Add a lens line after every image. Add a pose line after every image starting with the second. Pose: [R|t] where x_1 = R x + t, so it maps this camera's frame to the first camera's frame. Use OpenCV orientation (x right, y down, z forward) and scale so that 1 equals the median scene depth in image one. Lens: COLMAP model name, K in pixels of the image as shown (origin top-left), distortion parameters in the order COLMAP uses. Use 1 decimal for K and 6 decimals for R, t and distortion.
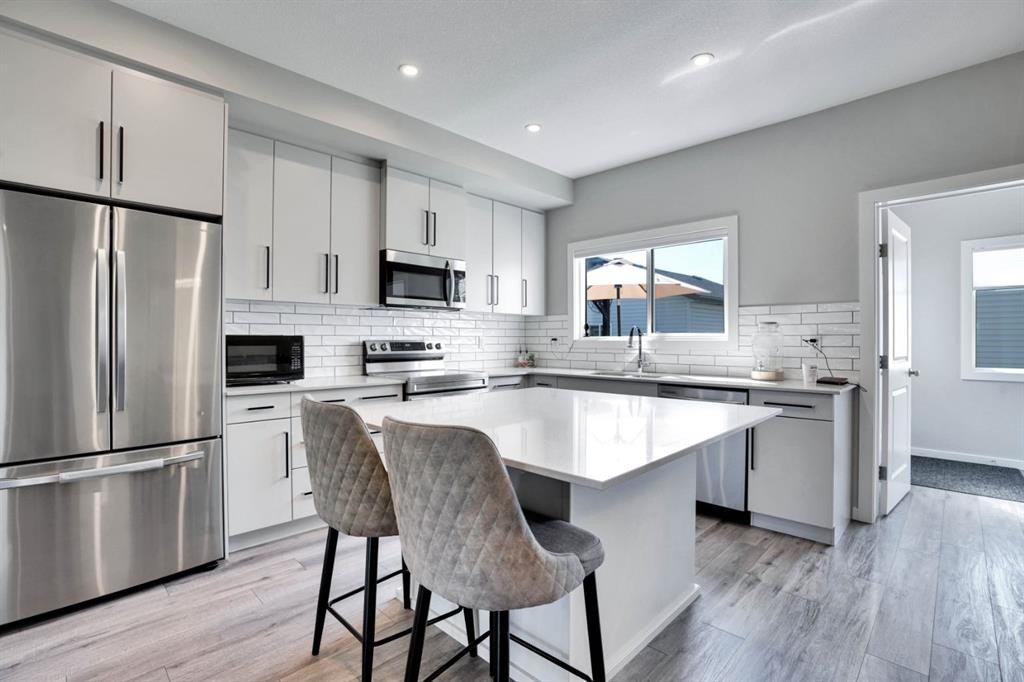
lens RADIAL K [[485.0, 0, 512.0], [0, 485.0, 341.0], [0, 0, 1]] dist [-0.000297, -0.000140]
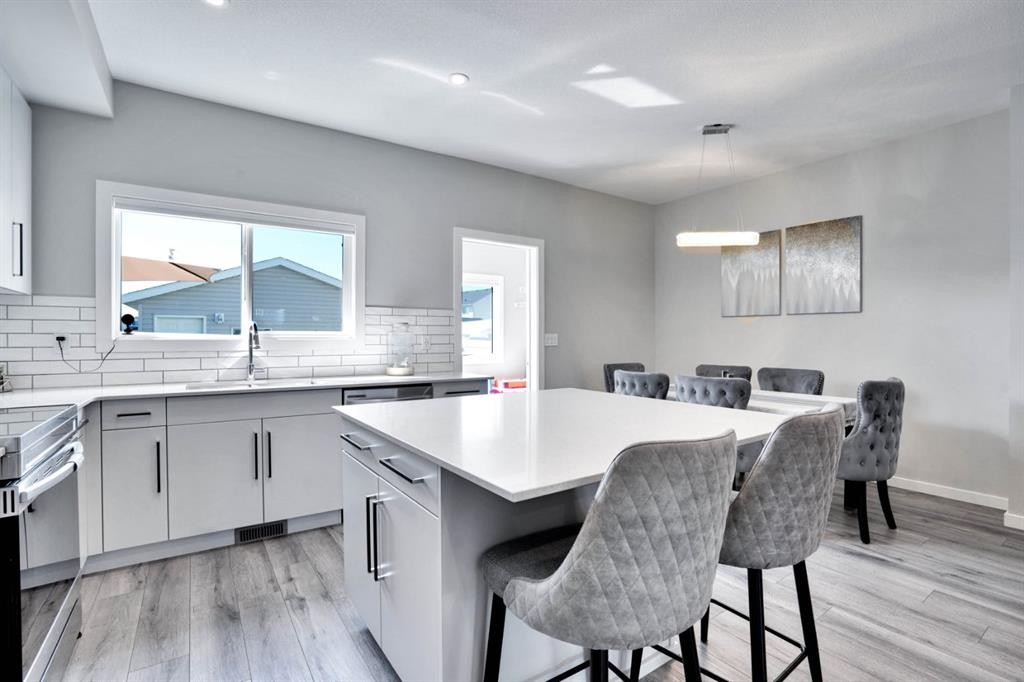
lens RADIAL K [[485.0, 0, 512.0], [0, 485.0, 341.0], [0, 0, 1]] dist [-0.000297, -0.000140]
pose [[0.224193, -0.007005, 0.974520, -0.491312], [0.003354, 0.999974, 0.006416, -0.003118], [-0.974539, 0.001830, 0.224211, 0.498538]]
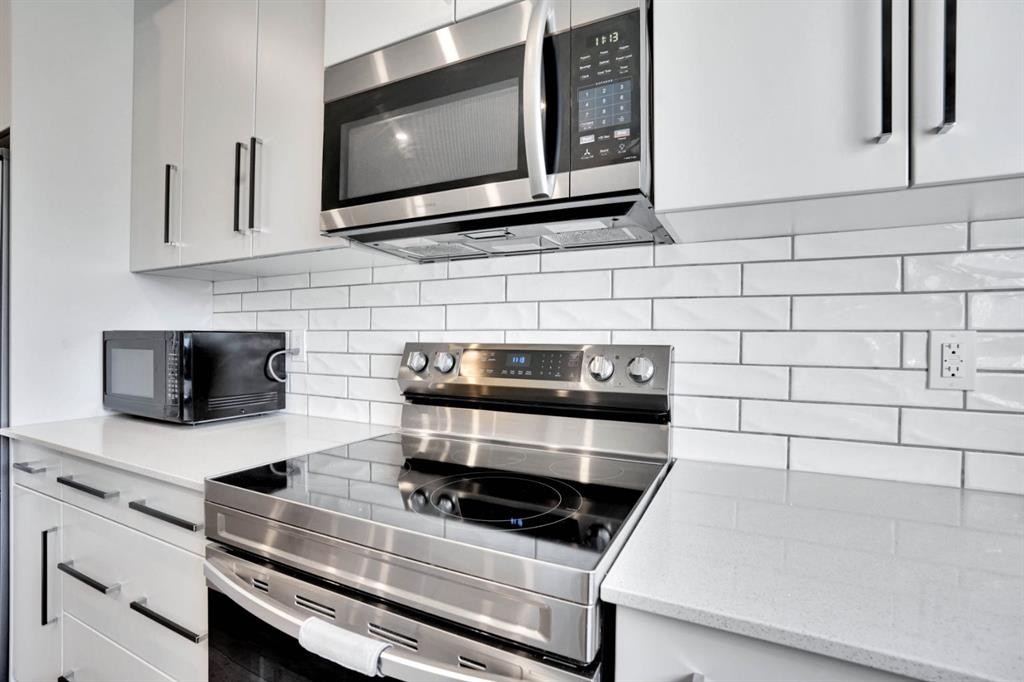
lens RADIAL K [[485.0, 0, 512.0], [0, 485.0, 341.0], [0, 0, 1]] dist [-0.000297, -0.000140]
pose [[0.302805, 0.002922, -0.953048, 0.098006], [-0.010643, 0.999943, -0.000315, -0.003611], [0.952993, 0.010239, 0.302819, 1.054437]]
